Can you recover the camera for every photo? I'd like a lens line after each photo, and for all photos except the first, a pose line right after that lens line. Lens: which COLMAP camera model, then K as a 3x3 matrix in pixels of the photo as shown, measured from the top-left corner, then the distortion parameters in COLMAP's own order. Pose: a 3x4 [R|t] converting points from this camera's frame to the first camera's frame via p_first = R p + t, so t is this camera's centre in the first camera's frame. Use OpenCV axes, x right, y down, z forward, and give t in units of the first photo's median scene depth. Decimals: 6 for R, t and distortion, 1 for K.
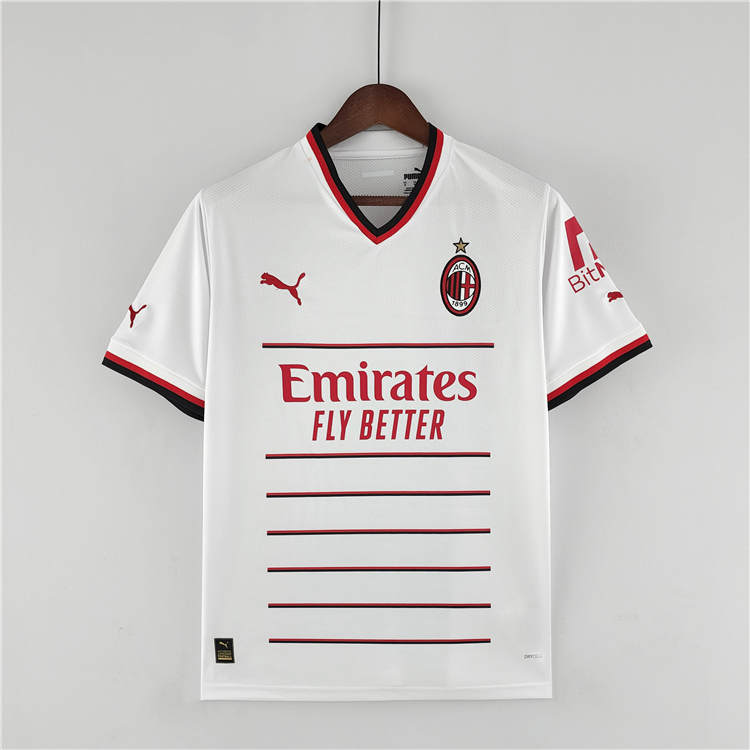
lens RADIAL K [[674.3, 0, 380.4], [0, 674.3, 379.3], [0, 0, 1]] dist [0.006007, -0.031542]
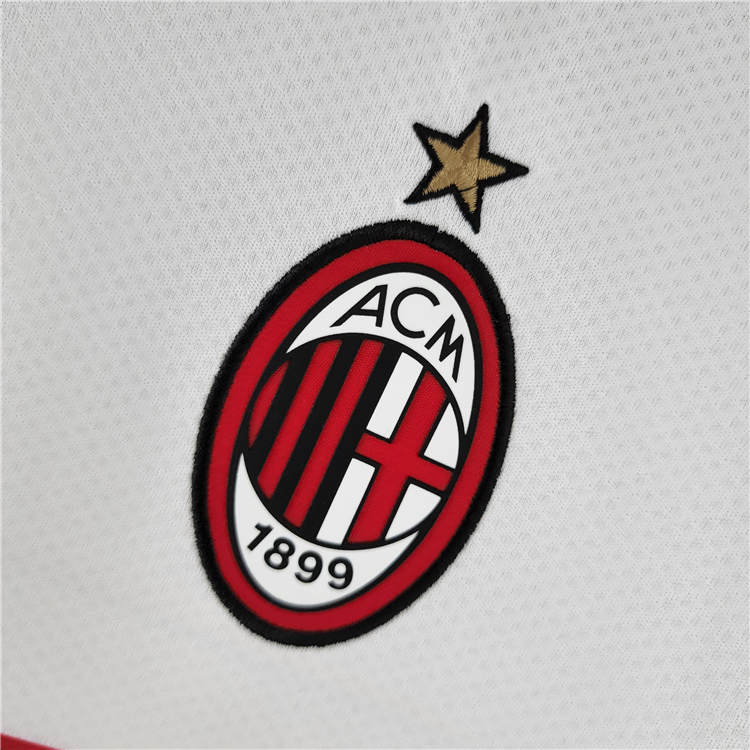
lens RADIAL K [[674.3, 0, 375.2], [0, 674.3, 373.2], [0, 0, 1]] dist [0.006007, -0.031542]
pose [[0.924322, 0.373891, 0.076380, 0.107534], [-0.368587, 0.926554, -0.075110, -0.143125], [-0.098853, 0.041273, 0.994246, 0.865435]]
